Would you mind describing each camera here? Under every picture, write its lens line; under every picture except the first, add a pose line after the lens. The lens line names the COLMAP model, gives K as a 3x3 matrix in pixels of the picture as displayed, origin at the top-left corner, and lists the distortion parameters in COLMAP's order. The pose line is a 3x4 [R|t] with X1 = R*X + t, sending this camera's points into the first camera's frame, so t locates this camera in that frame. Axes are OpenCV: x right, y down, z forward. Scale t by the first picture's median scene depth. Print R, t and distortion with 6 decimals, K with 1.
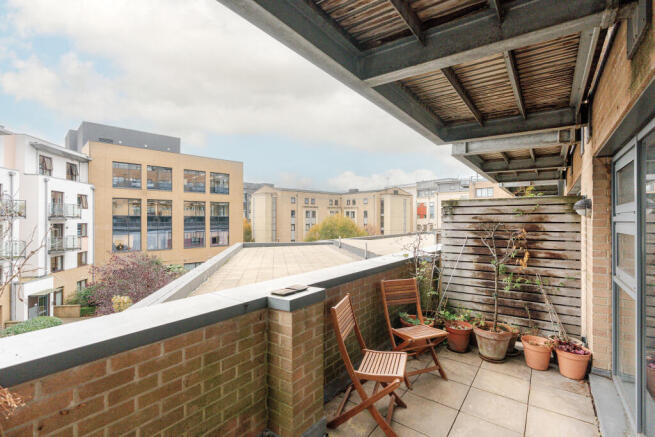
lens RADIAL K [[313.6, 0, 327.5], [0, 313.6, 218.5], [0, 0, 1]] dist [0.000426, 0.000371]
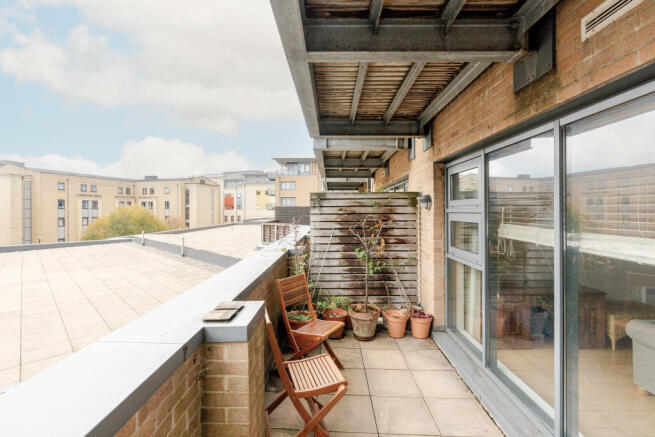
lens RADIAL K [[315.8, 0, 328.2], [0, 315.8, 209.7], [0, 0, 1]] dist [-0.002740, -0.000034]
pose [[0.820582, -0.004431, 0.571512, -0.198912], [0.004160, 0.999990, 0.001781, -0.004857], [-0.571514, 0.000916, 0.820592, 0.150988]]
